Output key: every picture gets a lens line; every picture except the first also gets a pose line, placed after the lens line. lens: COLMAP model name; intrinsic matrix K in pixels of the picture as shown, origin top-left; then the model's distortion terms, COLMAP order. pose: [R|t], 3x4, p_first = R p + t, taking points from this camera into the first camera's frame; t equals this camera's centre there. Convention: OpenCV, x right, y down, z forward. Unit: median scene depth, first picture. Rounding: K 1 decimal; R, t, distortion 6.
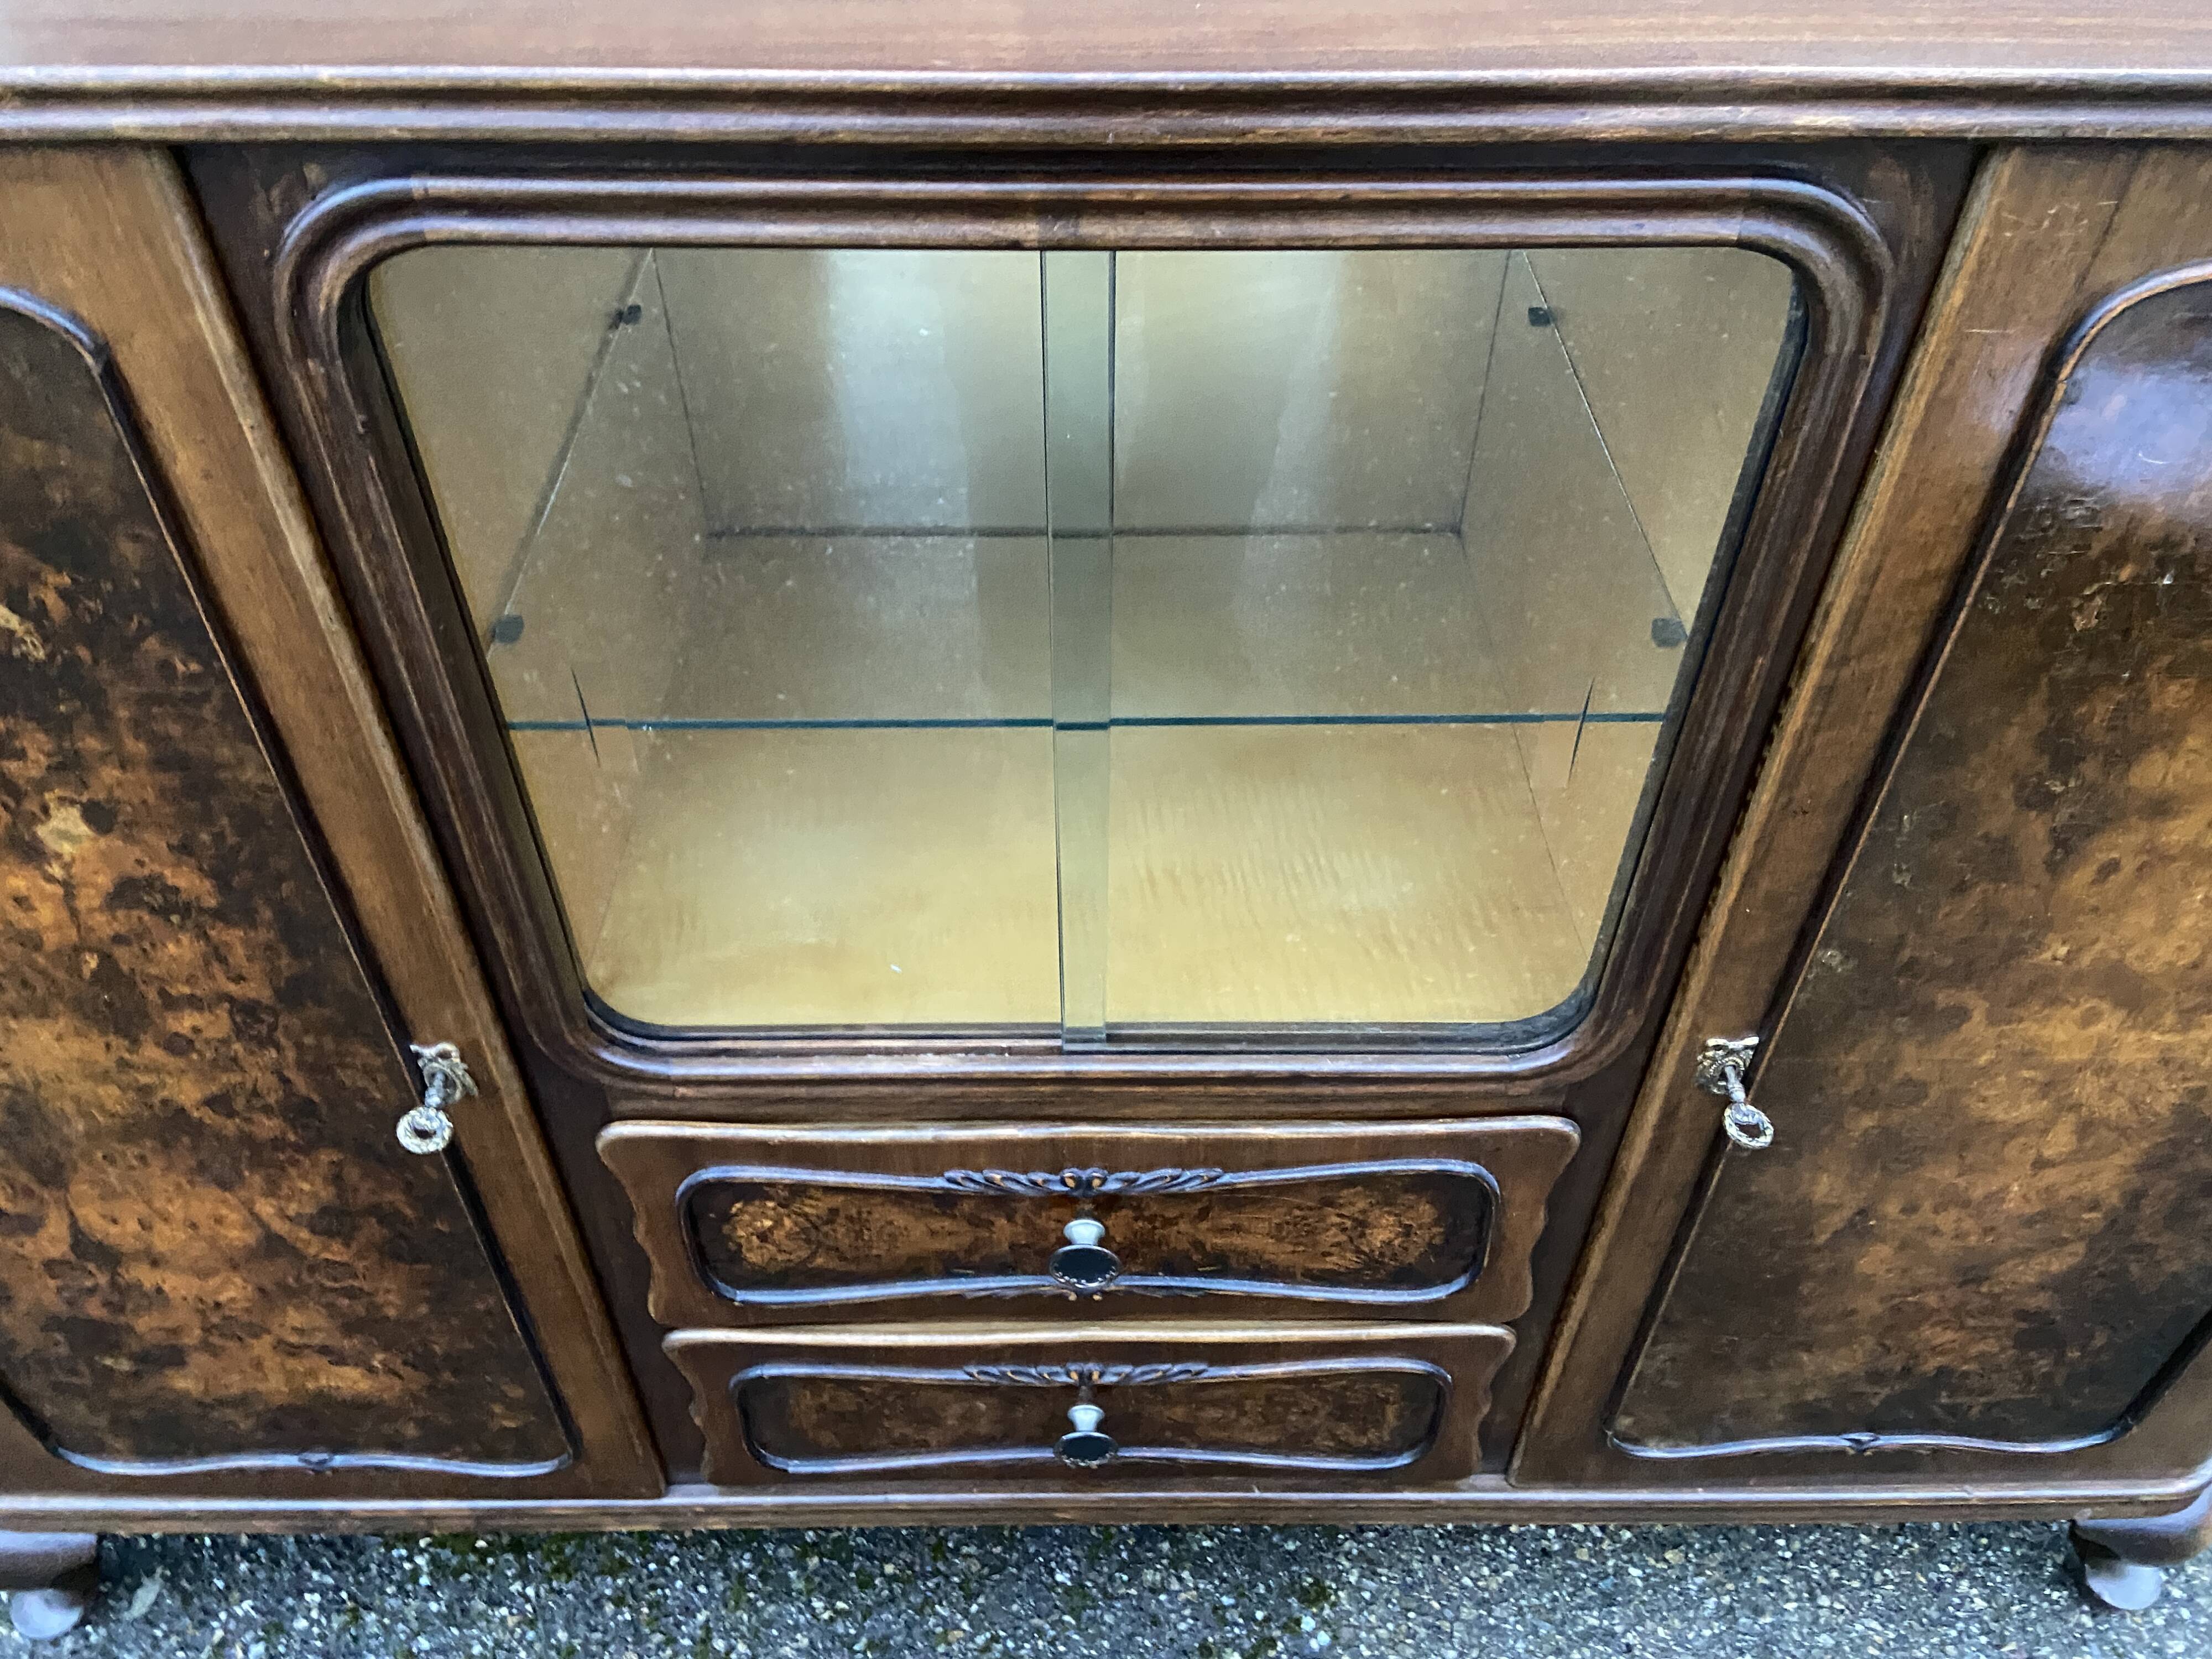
lens RADIAL K [[1681.8, 0, 1090.9], [0, 1681.8, 804.3], [0, 0, 1]] dist [0.114249, -0.149386]
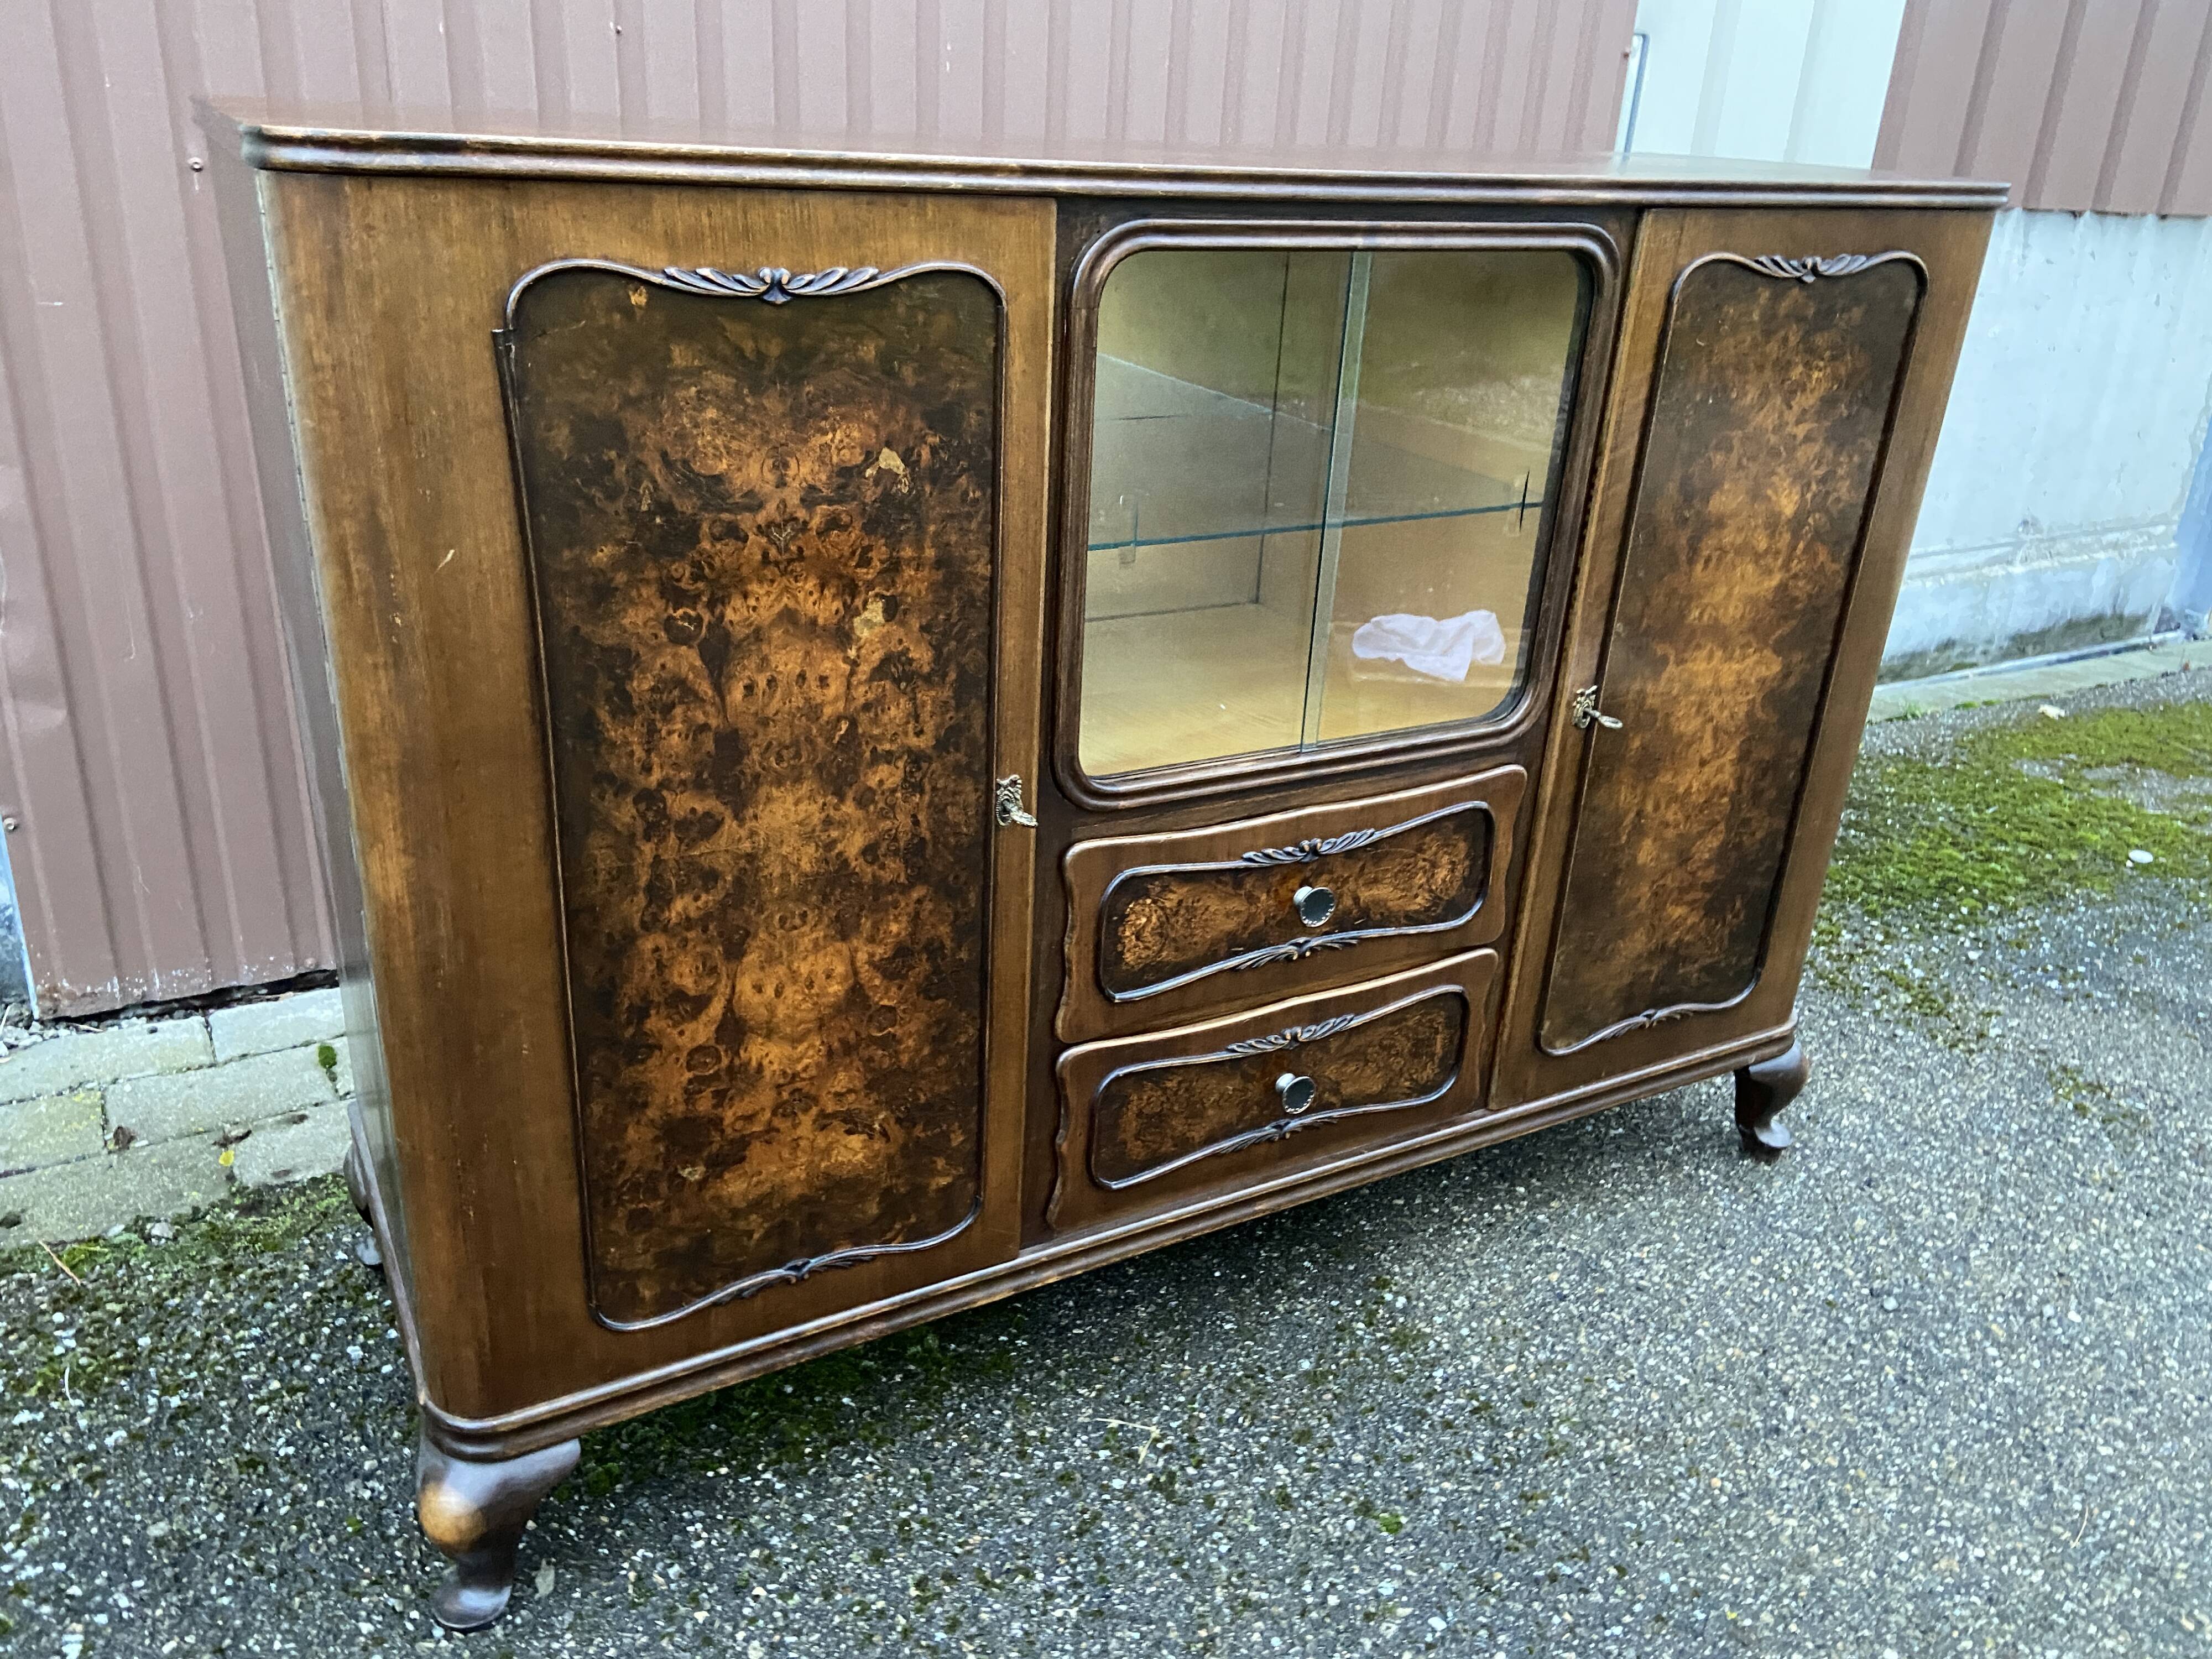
lens RADIAL K [[1681.8, 0, 1106.7], [0, 1681.8, 818.6], [0, 0, 1]] dist [0.114249, -0.149386]
pose [[0.875771, -0.149424, 0.459018, -0.939013], [0.290536, 0.922534, -0.254008, 0.552872], [-0.385505, 0.355814, 0.851342, -0.378853]]
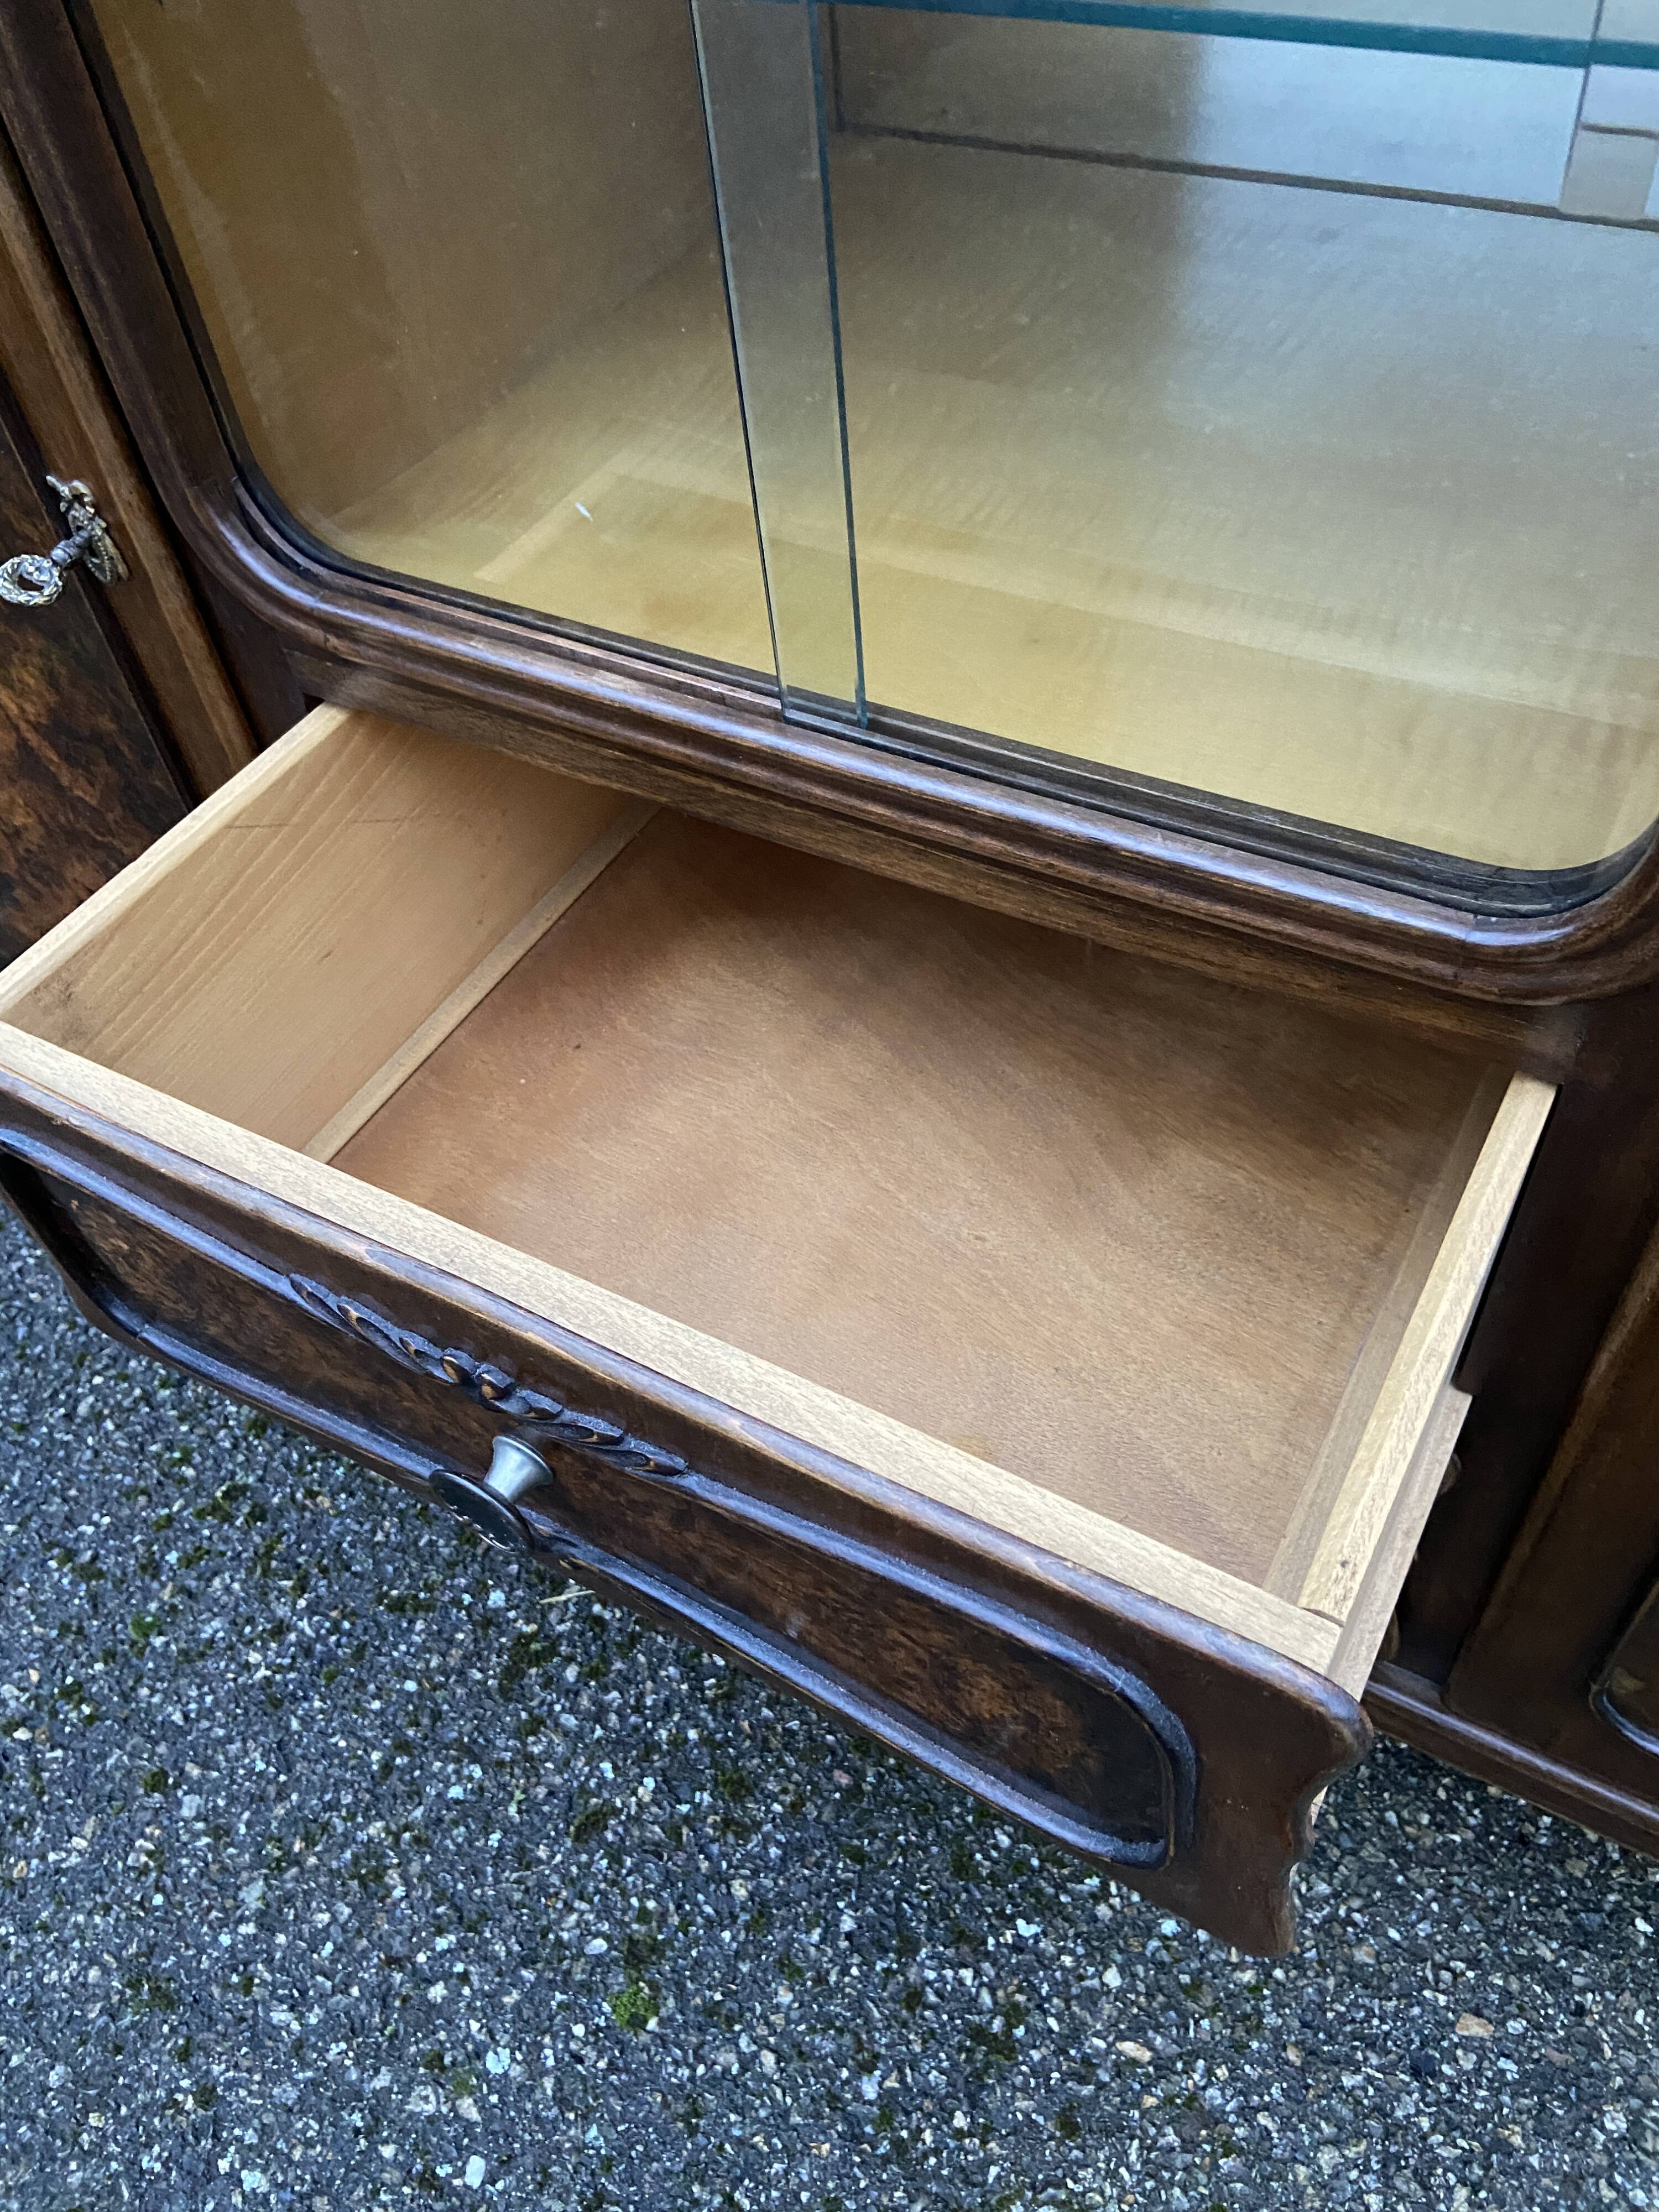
lens RADIAL K [[1681.8, 0, 814.8], [0, 1681.8, 1097.8], [0, 0, 1]] dist [0.114249, -0.149386]
pose [[0.860235, 0.329857, -0.388831, 0.269486], [-0.277850, 0.942648, 0.184972, 0.146949], [0.427545, -0.051082, 0.902550, 0.373654]]
